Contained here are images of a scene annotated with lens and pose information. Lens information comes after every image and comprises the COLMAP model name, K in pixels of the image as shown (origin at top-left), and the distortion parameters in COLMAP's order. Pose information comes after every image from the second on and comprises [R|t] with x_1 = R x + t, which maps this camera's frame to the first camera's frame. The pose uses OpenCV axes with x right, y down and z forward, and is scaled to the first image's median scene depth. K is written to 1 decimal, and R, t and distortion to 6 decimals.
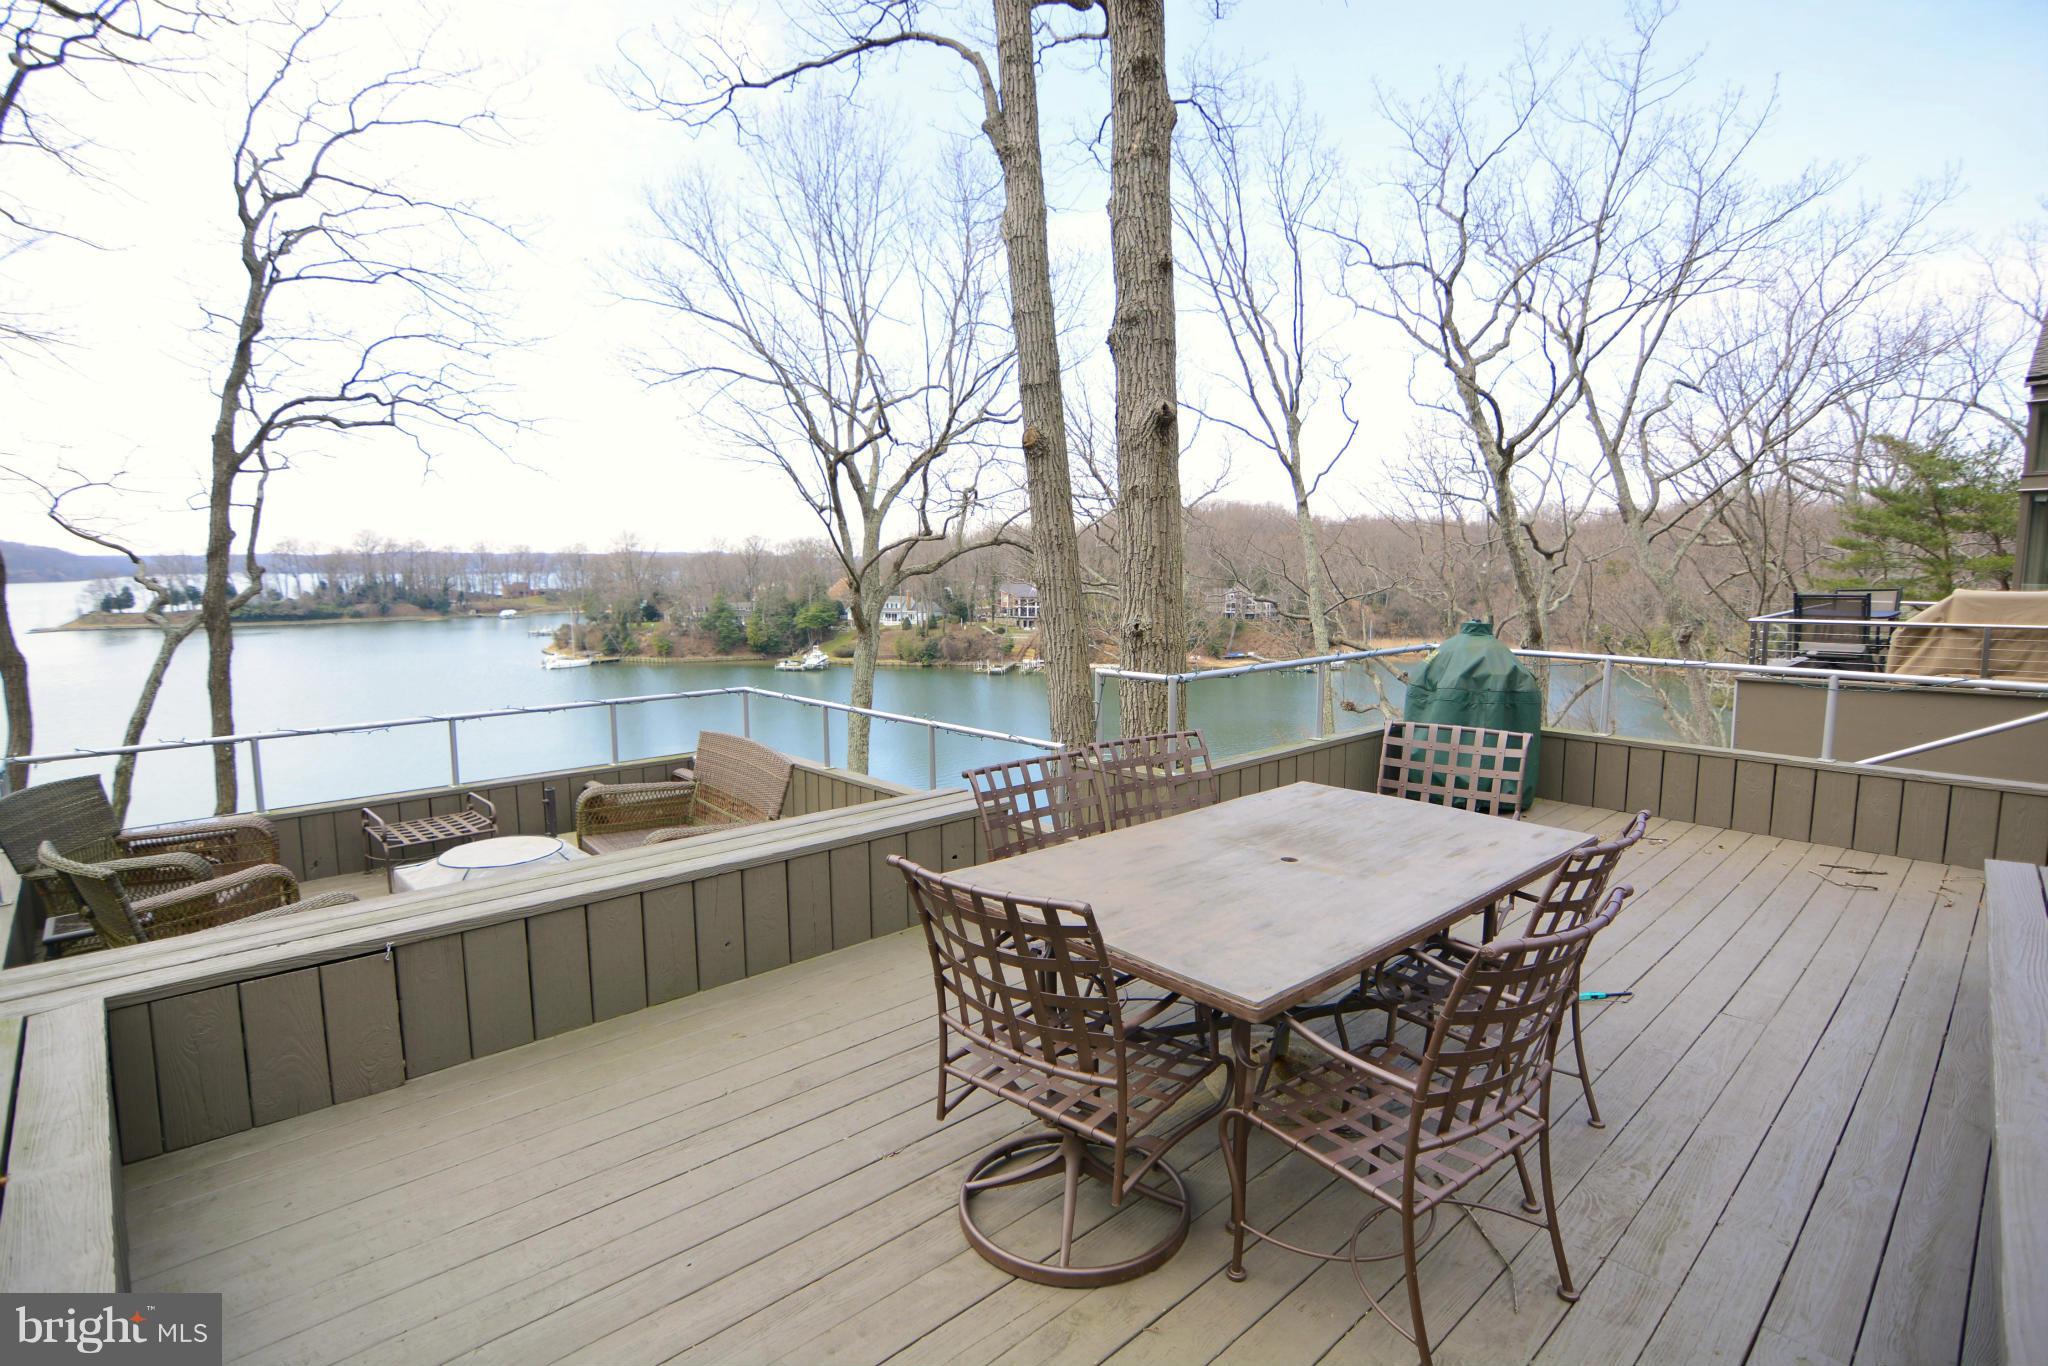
lens RADIAL K [[999.6, 0, 1021.3], [0, 999.6, 674.4], [0, 0, 1]] dist [-0.030681, 0.011210]
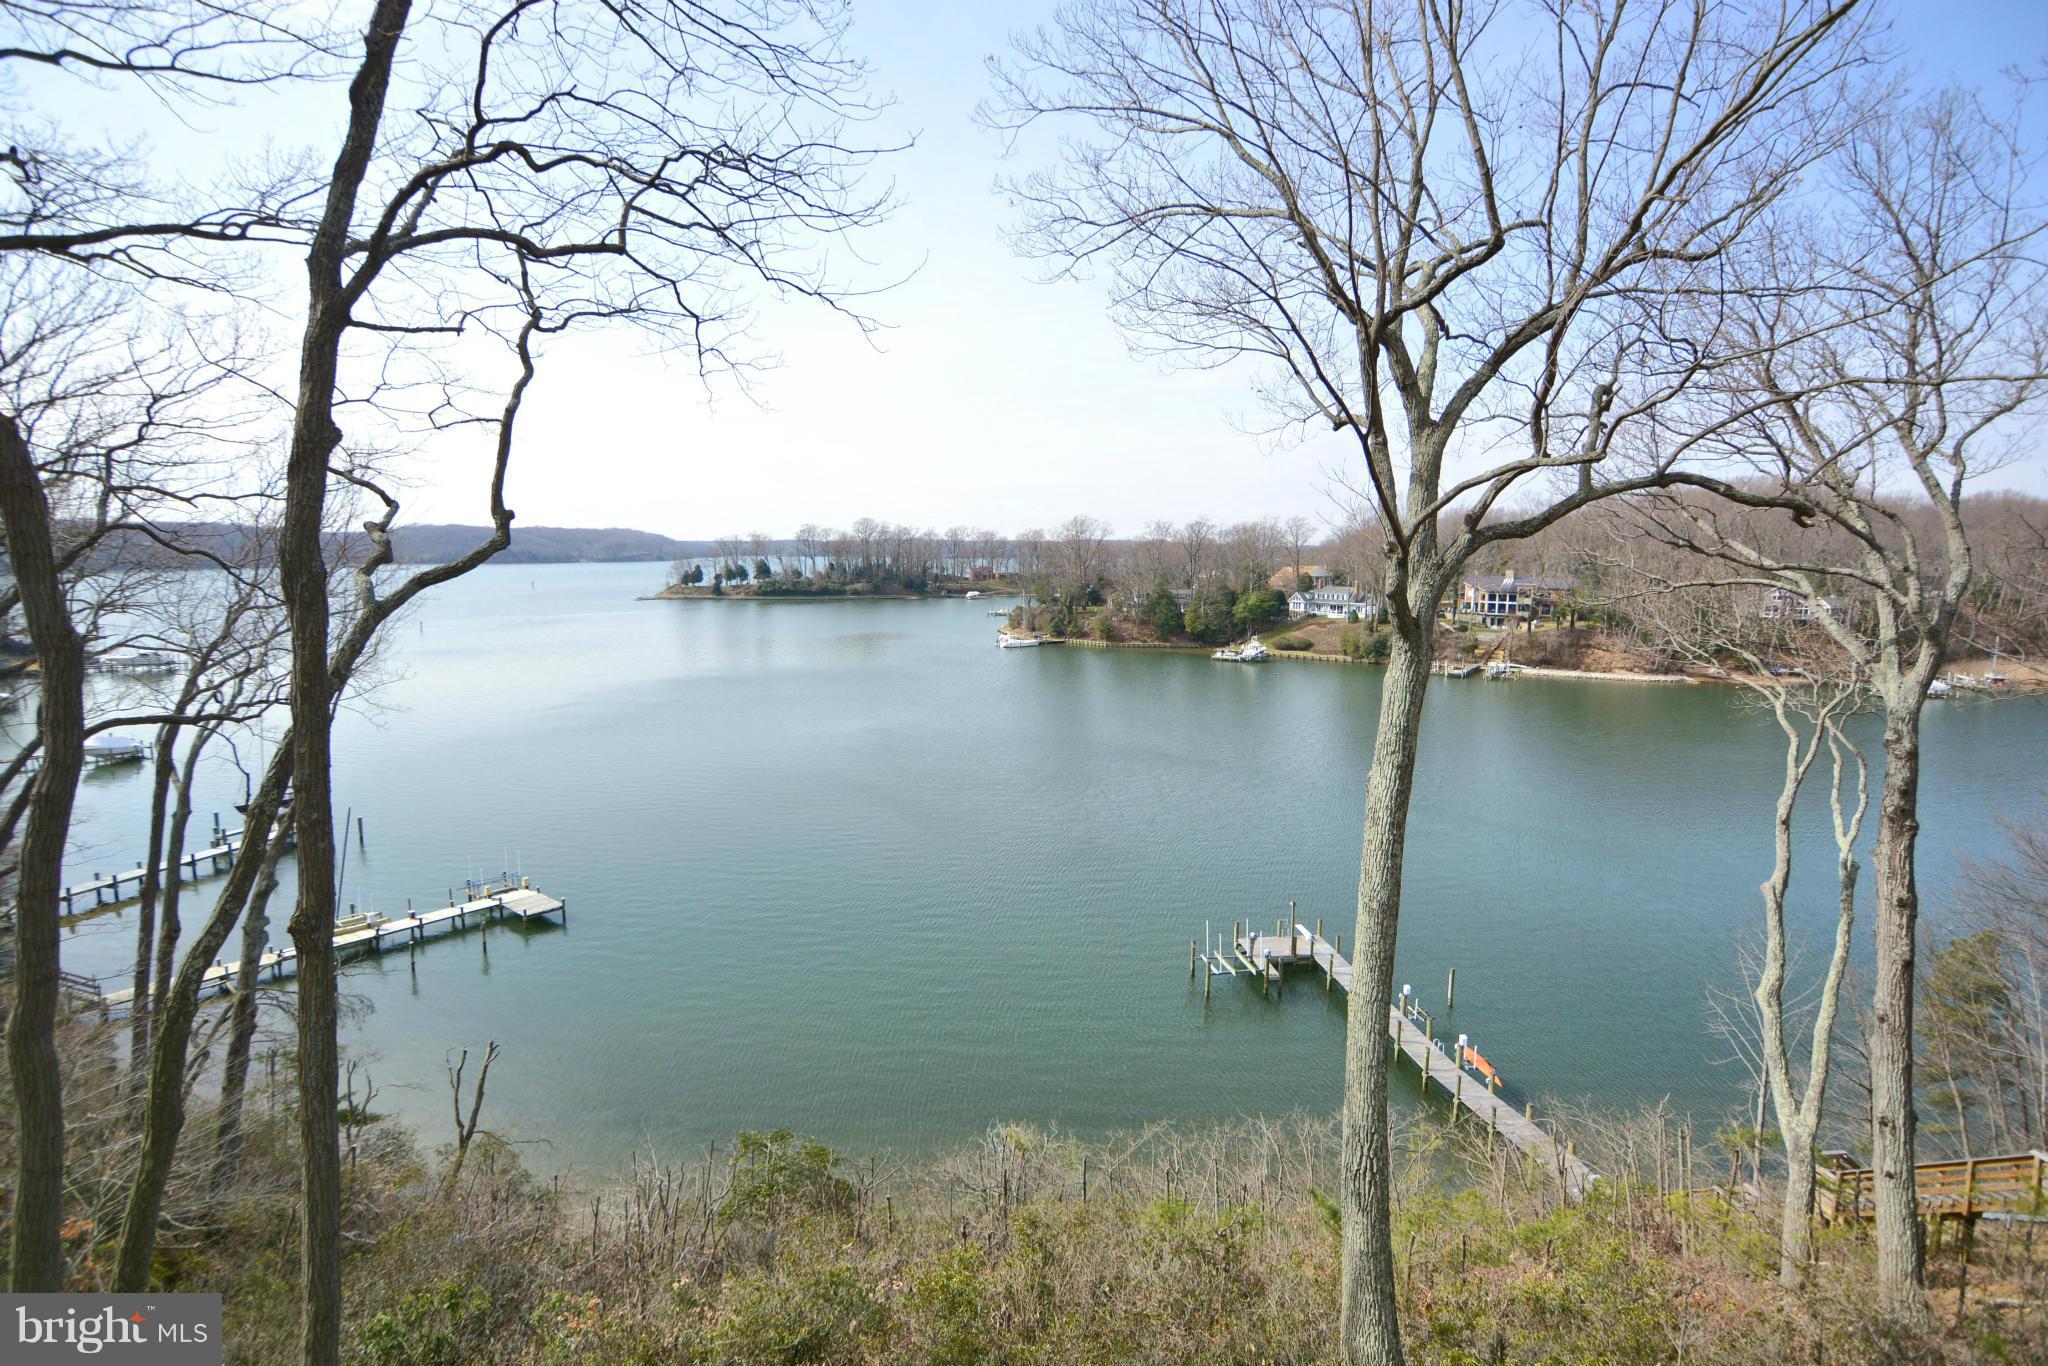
lens RADIAL K [[999.6, 0, 1021.3], [0, 999.6, 674.4], [0, 0, 1]] dist [-0.030681, 0.011210]
pose [[0.908204, 0.057917, -0.414501, -0.007809], [-0.053428, 0.998320, 0.022426, -0.001474], [0.415104, 0.001778, 0.909772, 0.026031]]
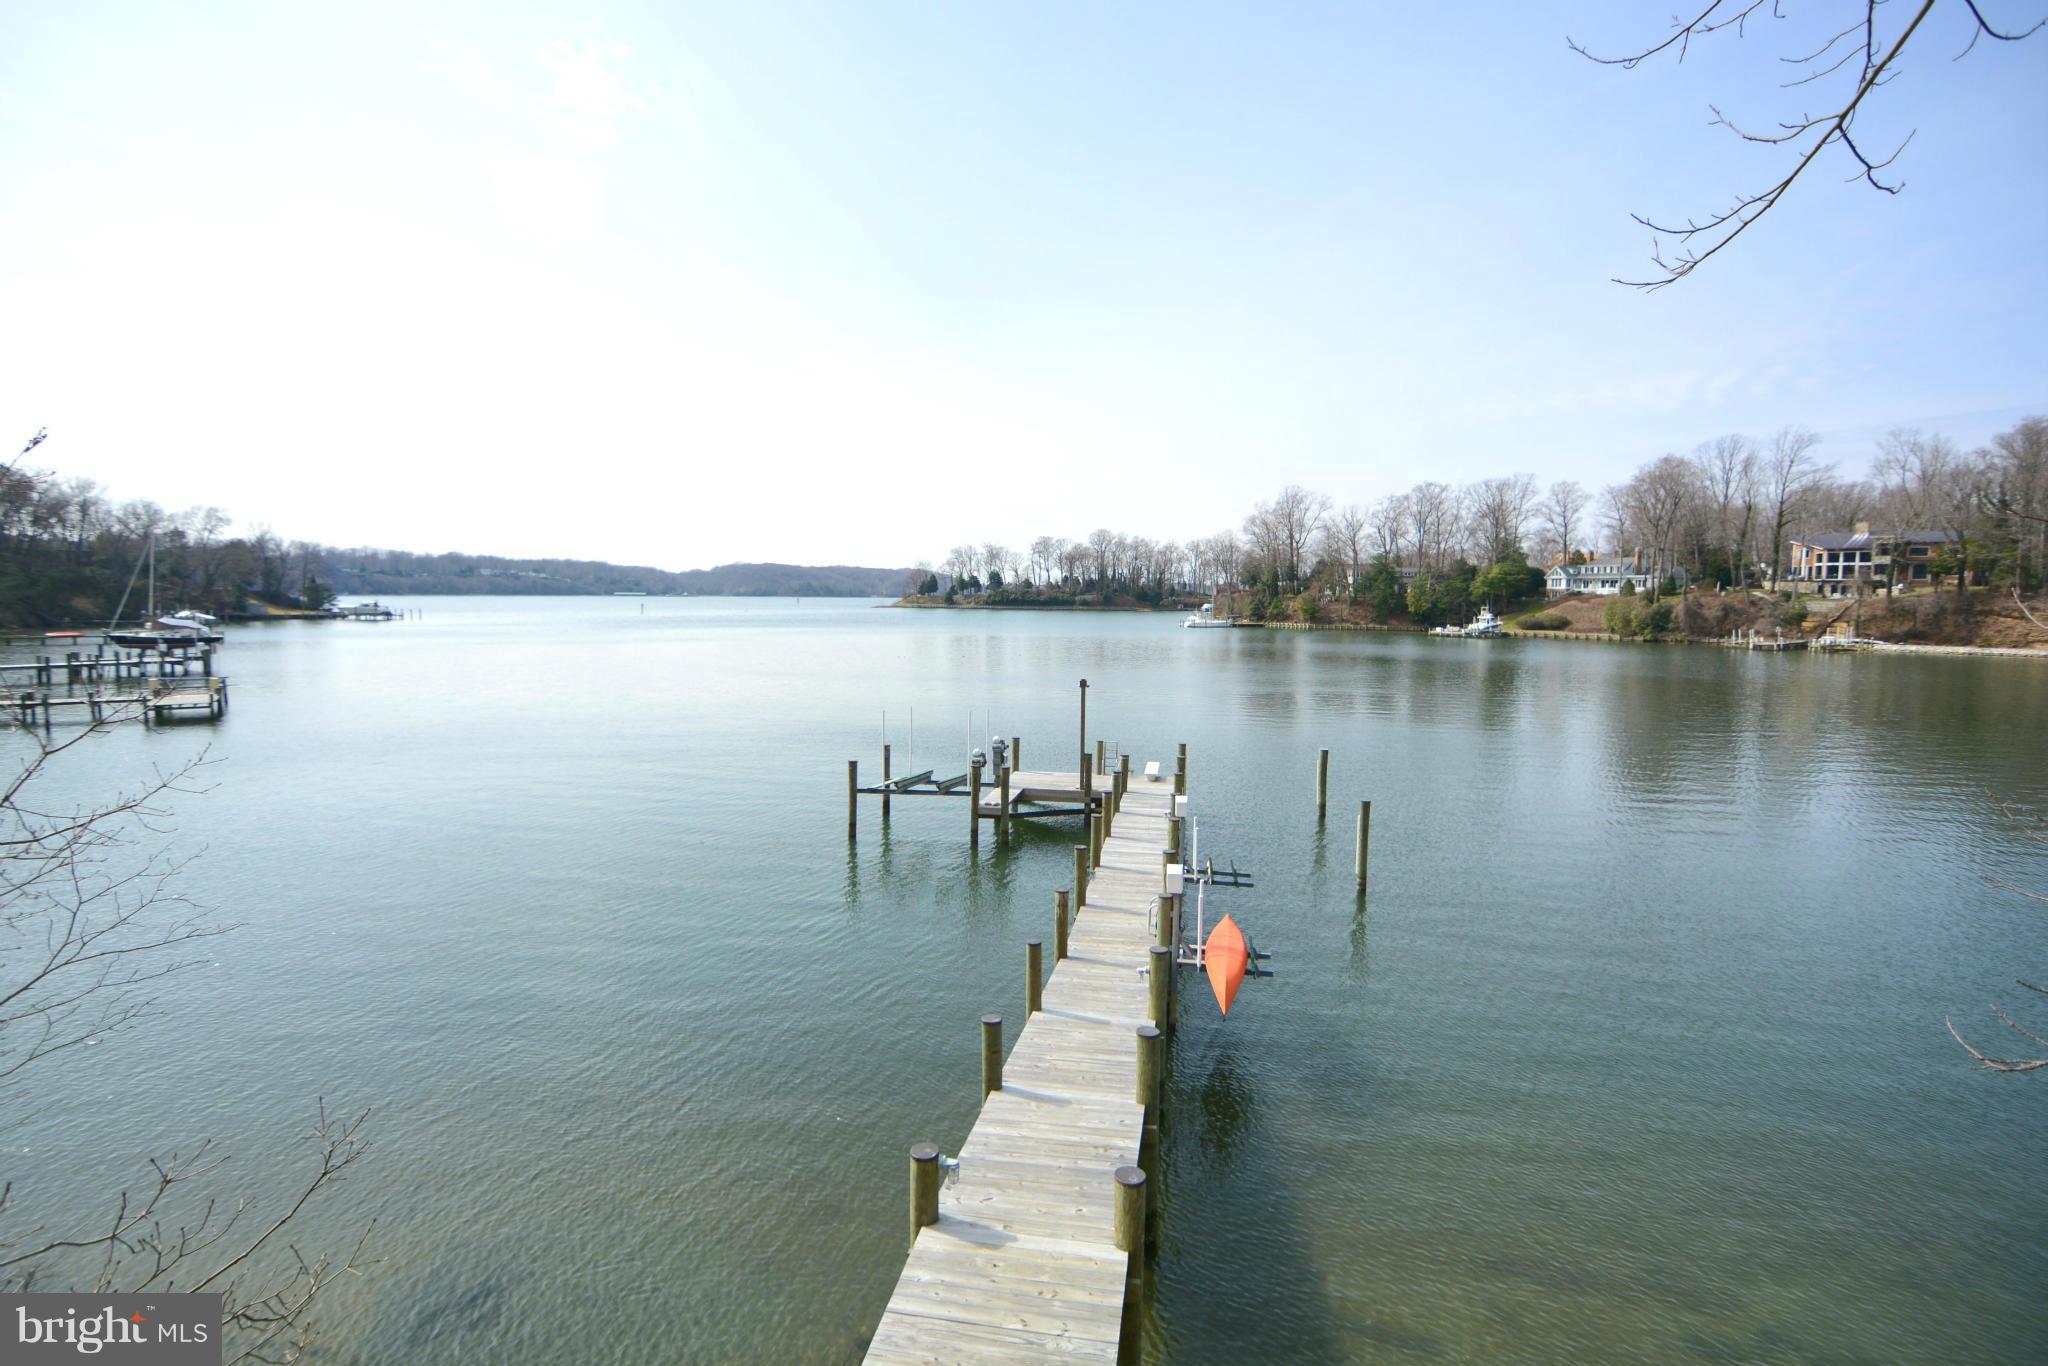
lens RADIAL K [[999.6, 0, 1021.3], [0, 999.6, 674.4], [0, 0, 1]] dist [-0.030681, 0.011210]
pose [[0.754957, 0.061334, -0.652900, 0.025276], [-0.085291, 0.996343, -0.005025, 0.051468], [0.650204, 0.059480, 0.757427, 0.164589]]
